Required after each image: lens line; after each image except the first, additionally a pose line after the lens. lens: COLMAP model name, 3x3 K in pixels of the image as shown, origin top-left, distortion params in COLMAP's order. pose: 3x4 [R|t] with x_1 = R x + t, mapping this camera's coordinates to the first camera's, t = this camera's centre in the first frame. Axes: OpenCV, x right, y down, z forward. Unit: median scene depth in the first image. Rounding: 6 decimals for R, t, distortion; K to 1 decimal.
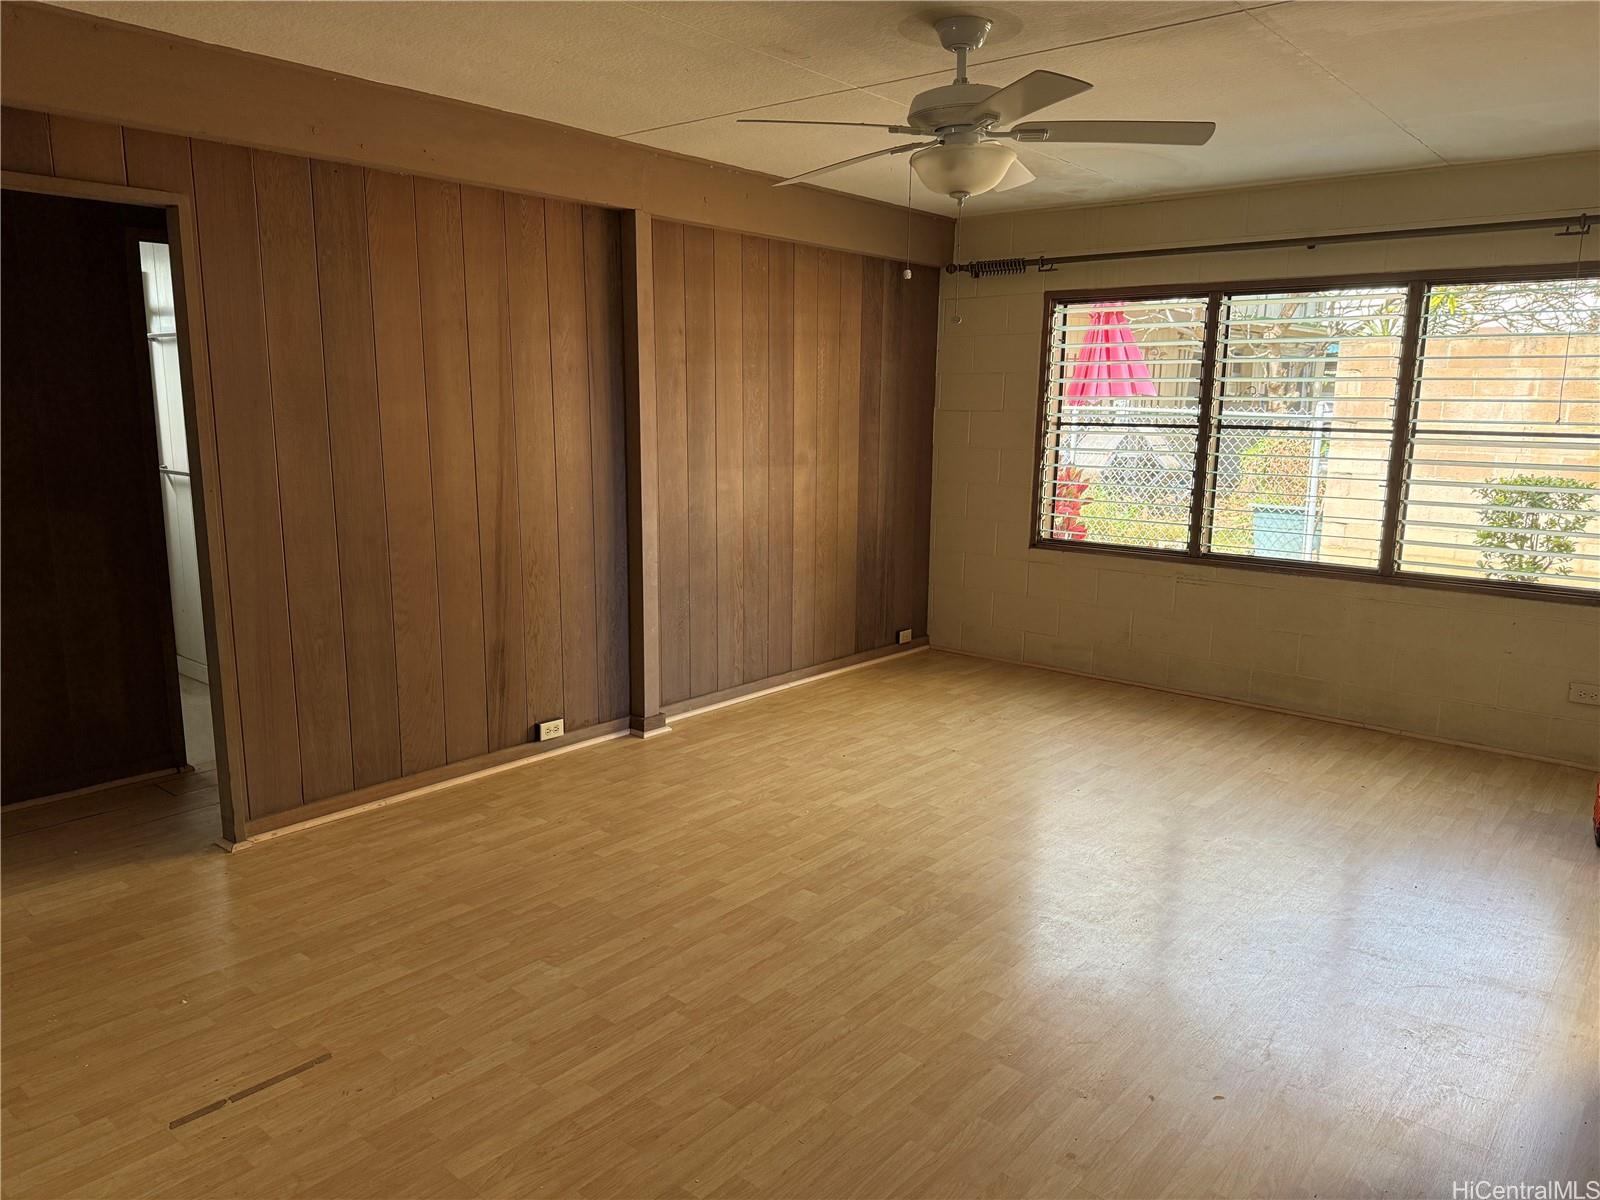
lens RADIAL K [[1116.5, 0, 792.1], [0, 1116.5, 604.7], [0, 0, 1]] dist [0.092184, -0.146902]
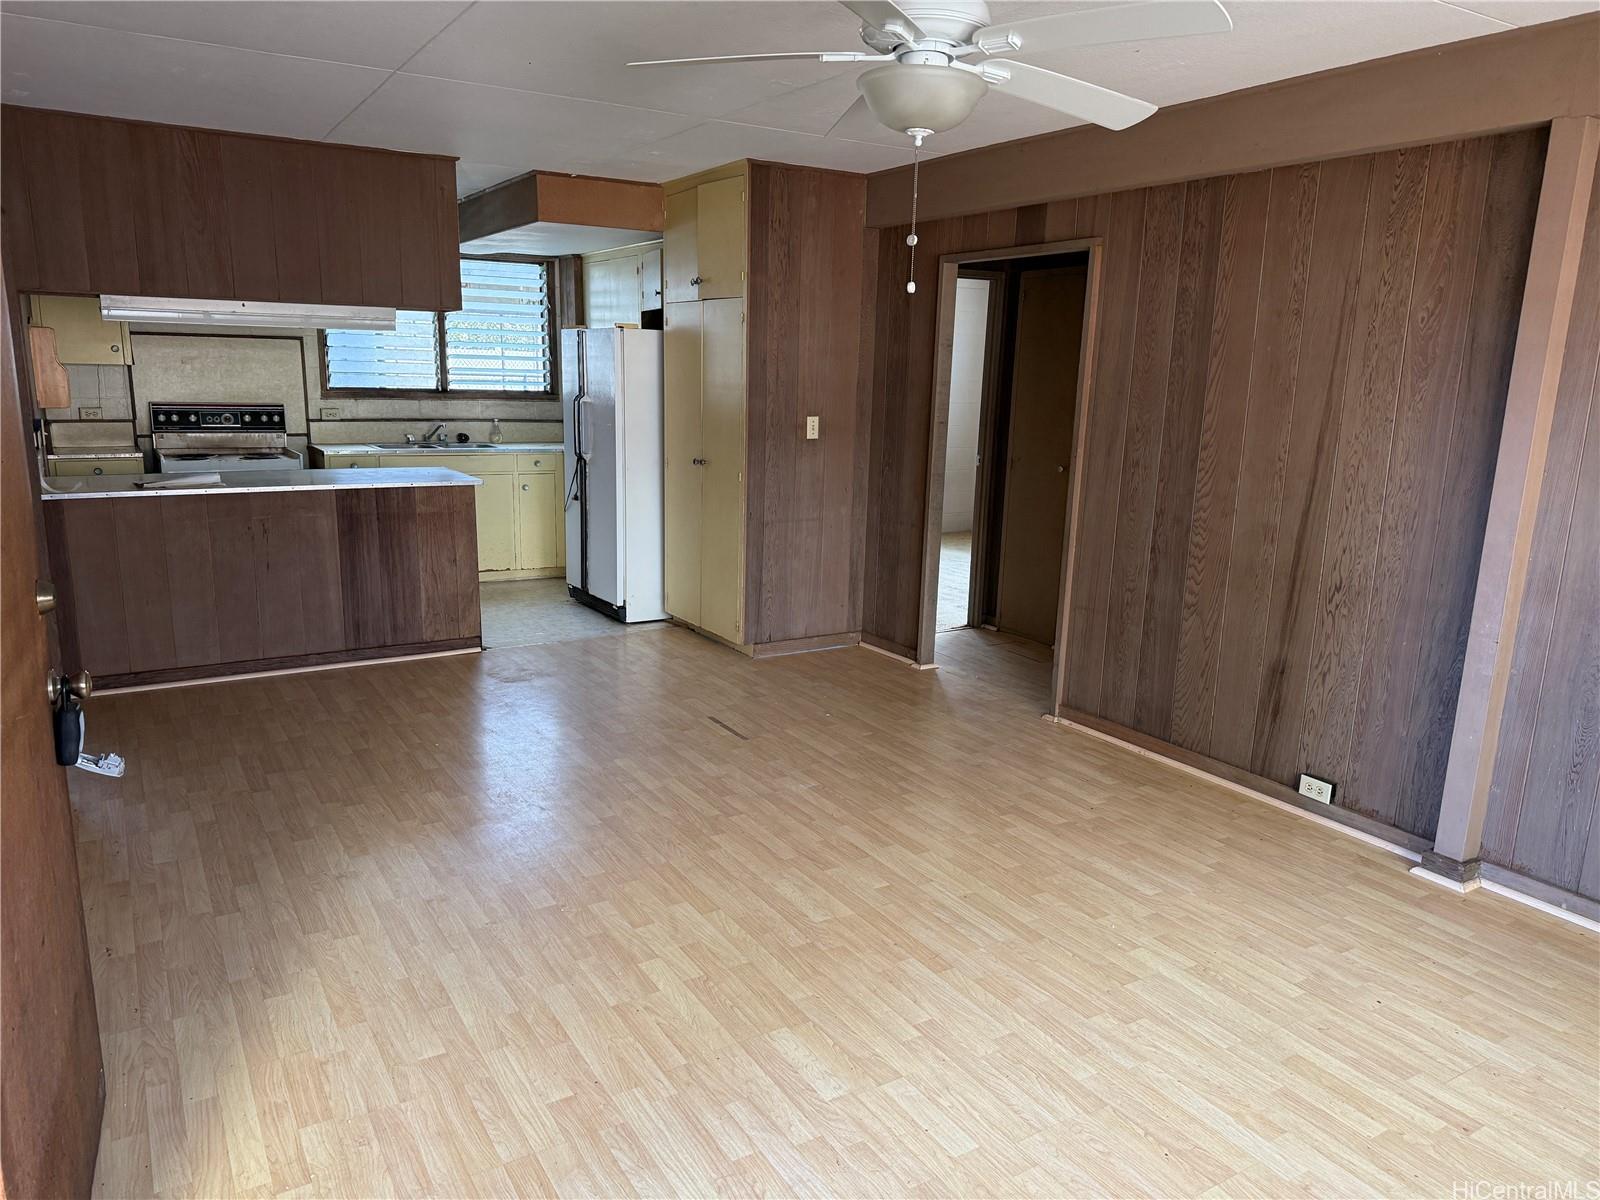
lens RADIAL K [[1116.5, 0, 792.1], [0, 1116.5, 604.7], [0, 0, 1]] dist [0.092184, -0.146902]
pose [[-0.325842, 0.178616, -0.928398, 0.762711], [-0.195090, 0.948153, 0.250889, -0.175633], [0.925077, 0.262872, -0.274102, 0.945710]]
